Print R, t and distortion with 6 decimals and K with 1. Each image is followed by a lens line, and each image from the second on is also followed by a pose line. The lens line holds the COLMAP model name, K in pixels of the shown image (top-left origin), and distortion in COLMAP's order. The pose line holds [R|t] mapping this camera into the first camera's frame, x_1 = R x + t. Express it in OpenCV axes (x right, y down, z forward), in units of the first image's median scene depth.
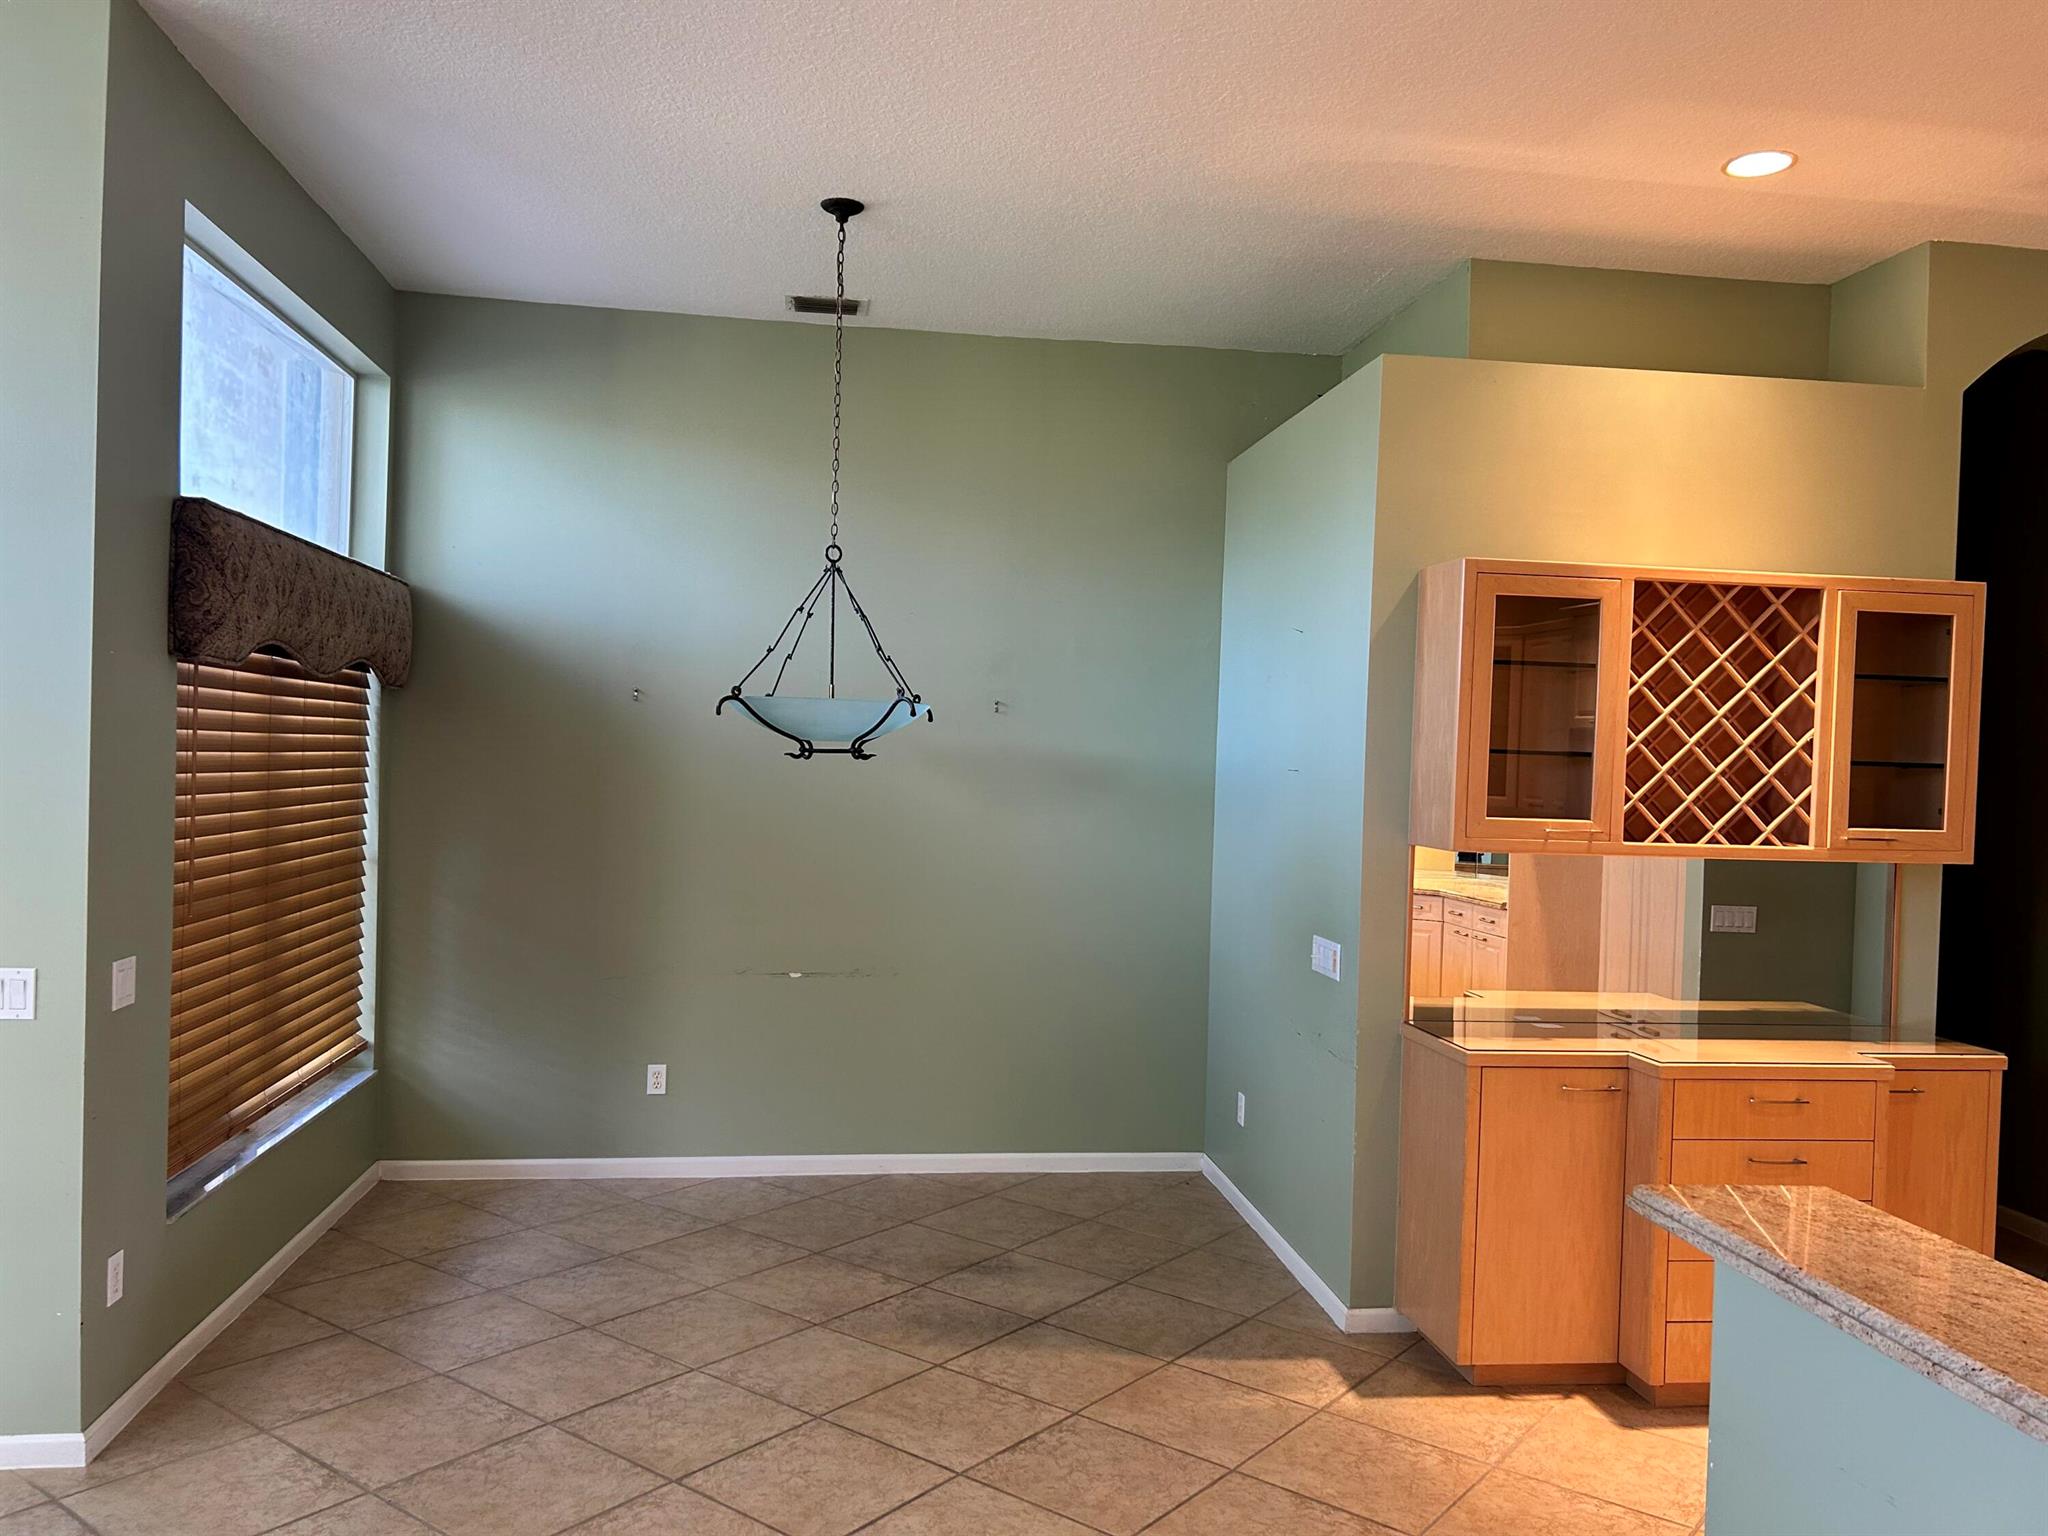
lens RADIAL K [[1537.3, 0, 1006.3], [0, 1537.3, 776.1], [0, 0, 1]] dist [0.061648, -0.073823]
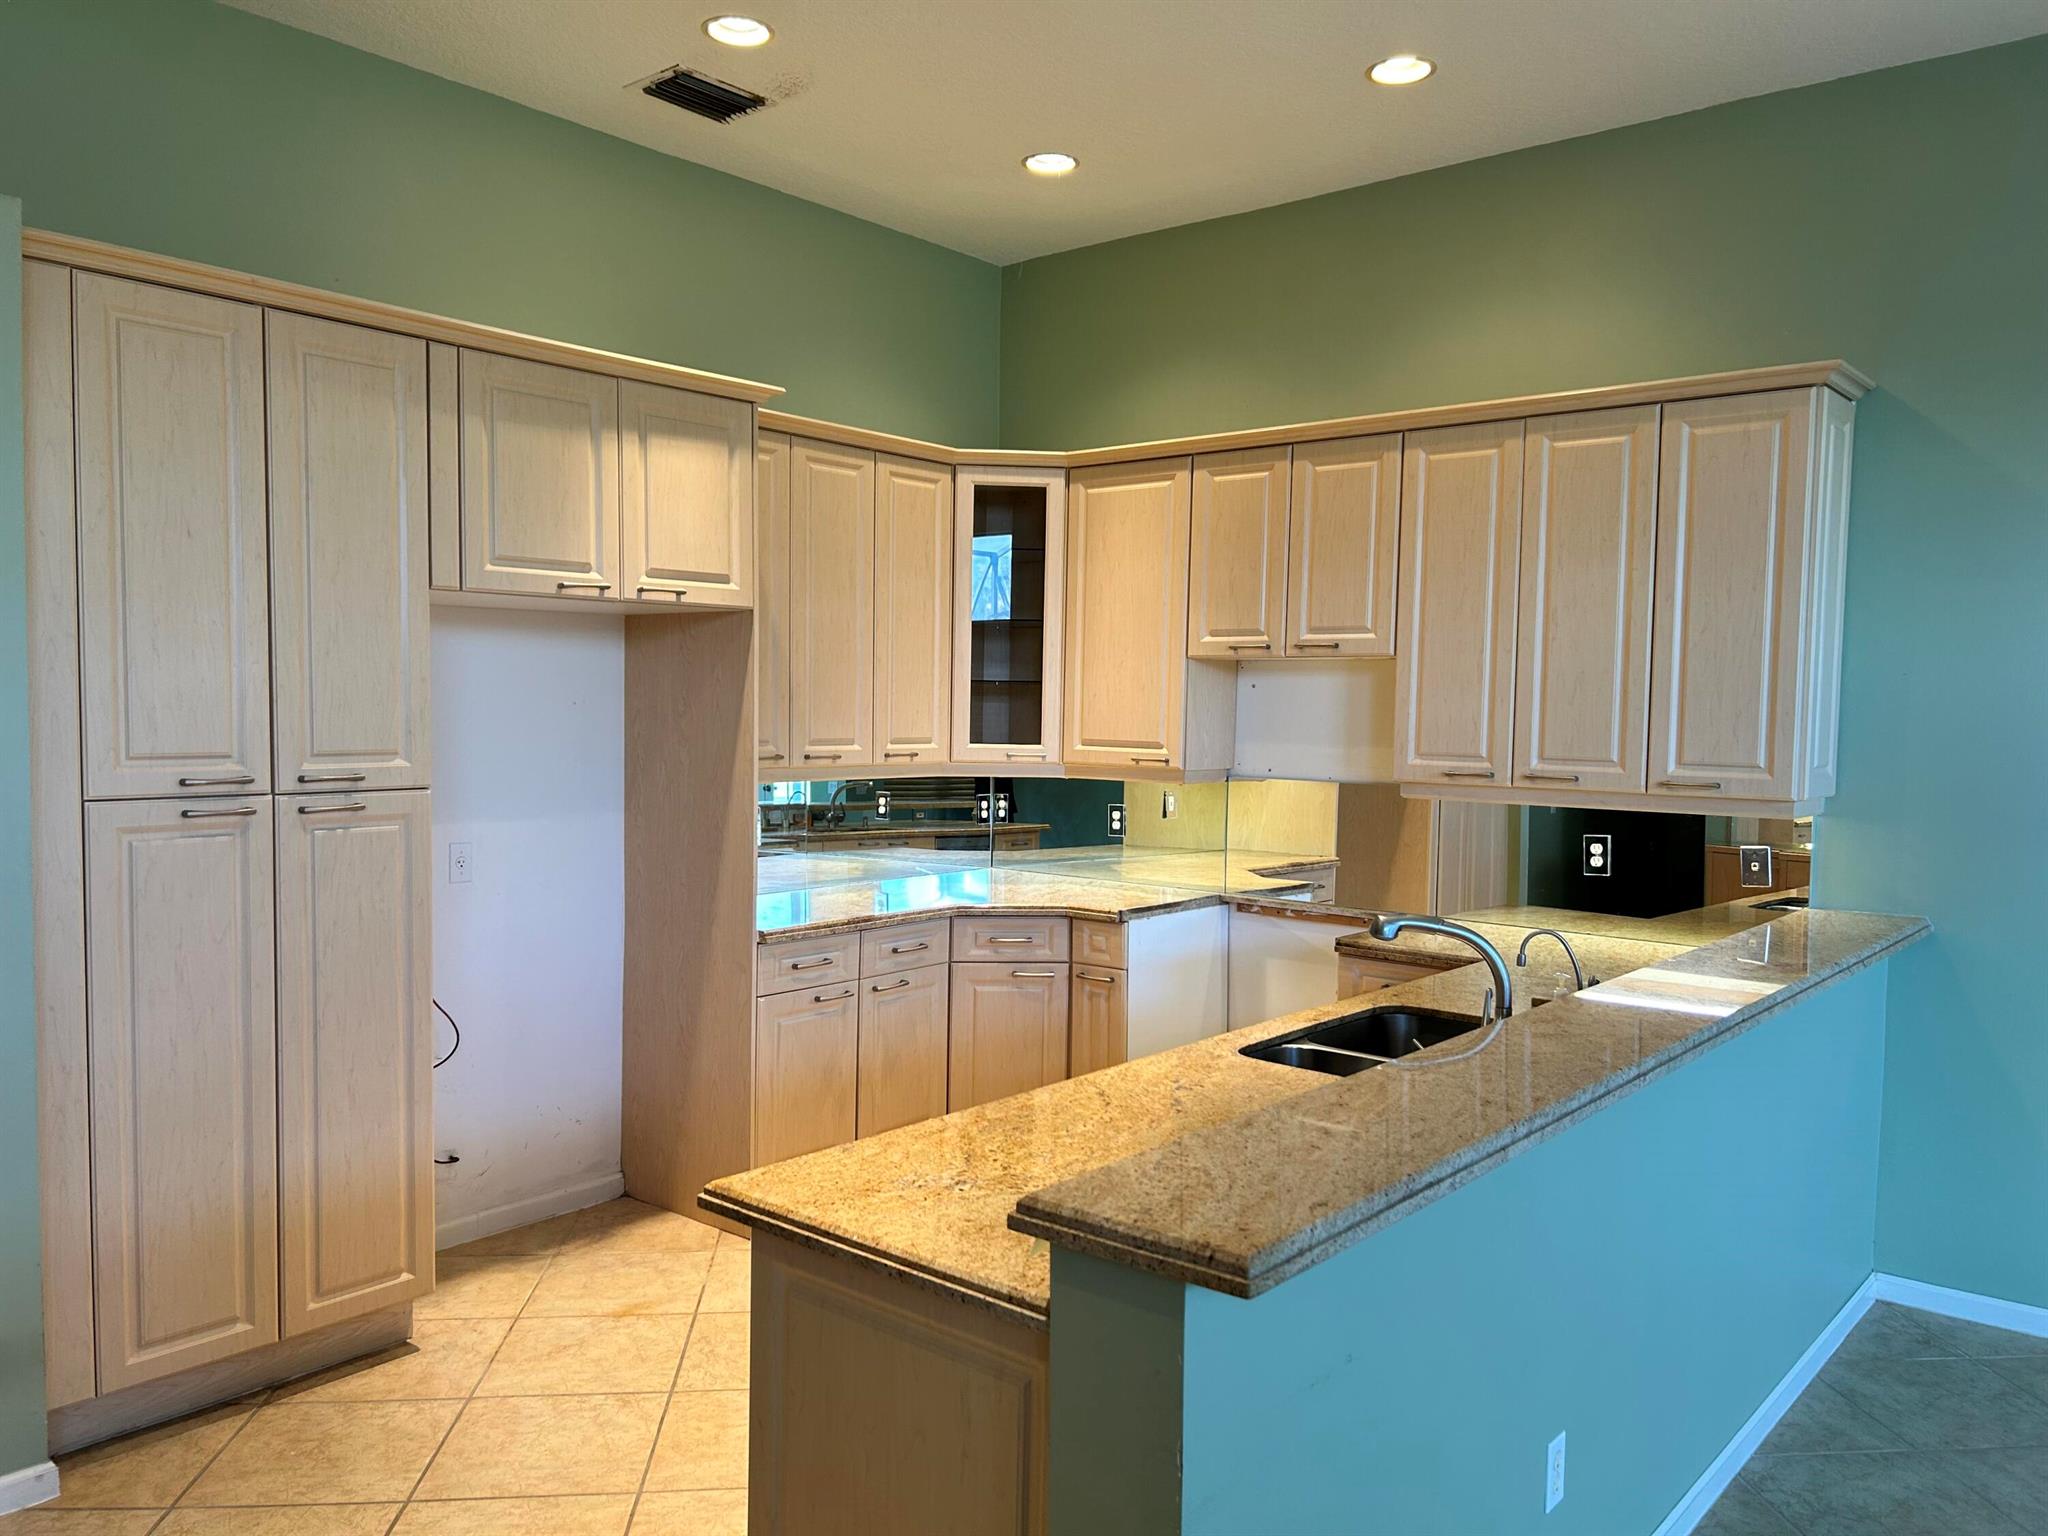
lens RADIAL K [[1537.3, 0, 1019.7], [0, 1537.3, 781.7], [0, 0, 1]] dist [0.061648, -0.073823]
pose [[-0.676420, -0.084607, 0.731640, -0.005134], [-0.027160, 0.995570, 0.090019, -0.003617], [-0.736015, 0.041019, -0.675721, 0.812520]]
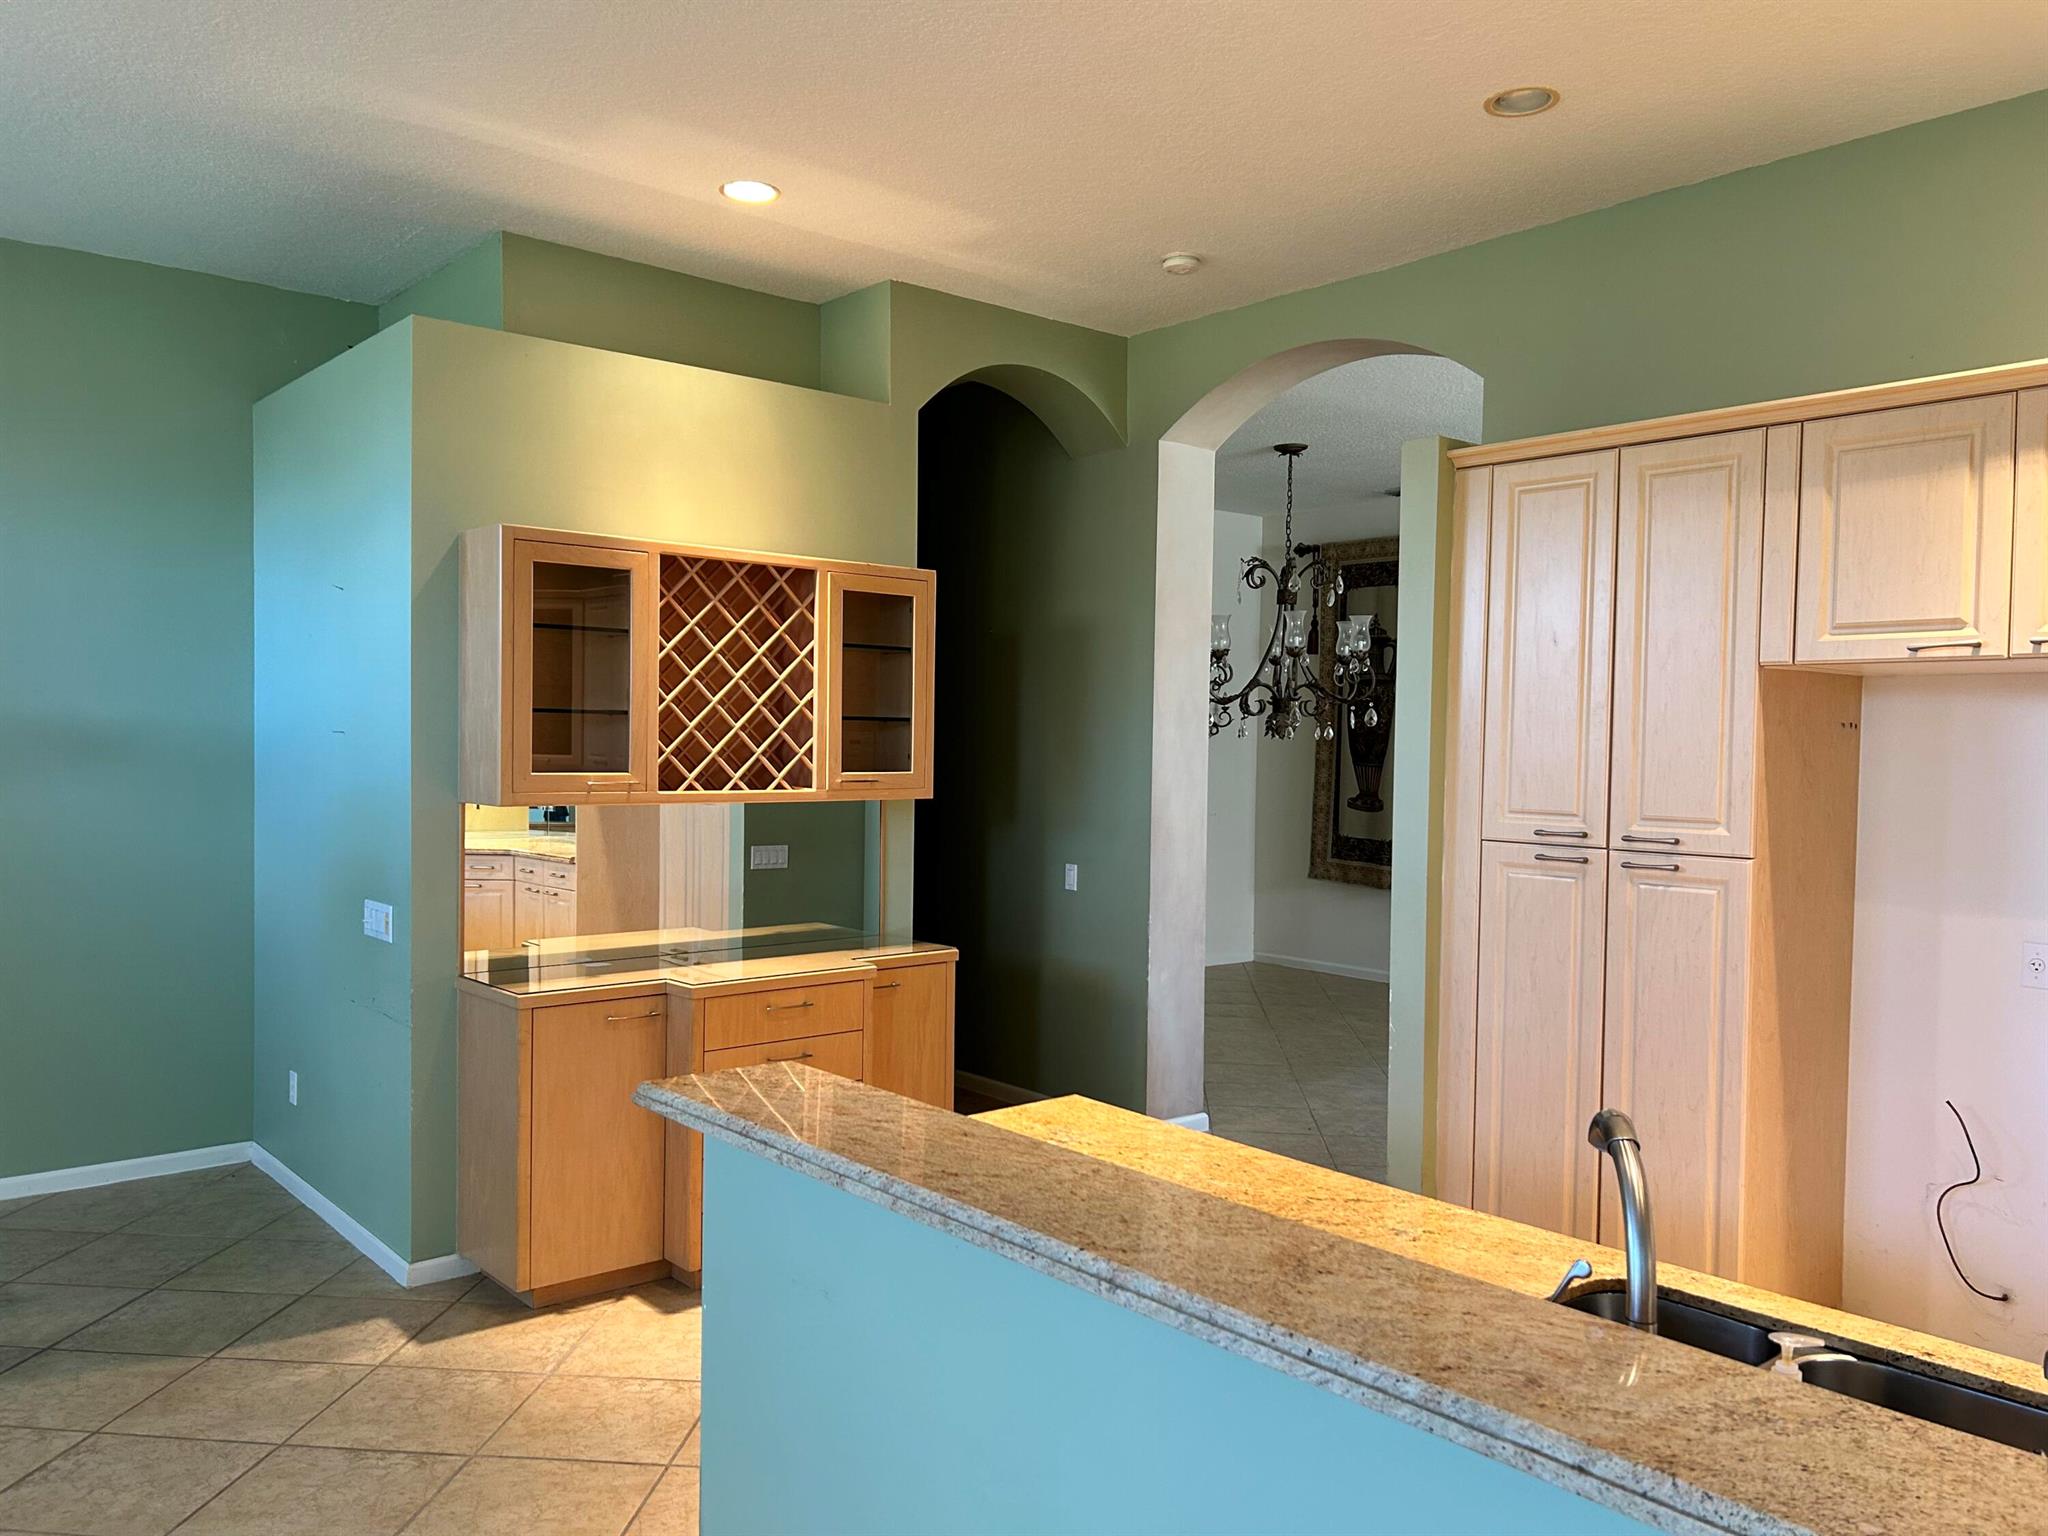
lens RADIAL K [[1537.3, 0, 1015.6], [0, 1537.3, 782.6], [0, 0, 1]] dist [0.061648, -0.073823]
pose [[0.836724, -0.036737, 0.546392, 0.009811], [0.020803, 0.999159, 0.035322, 0.002667], [-0.547230, -0.018188, 0.836785, -0.060077]]
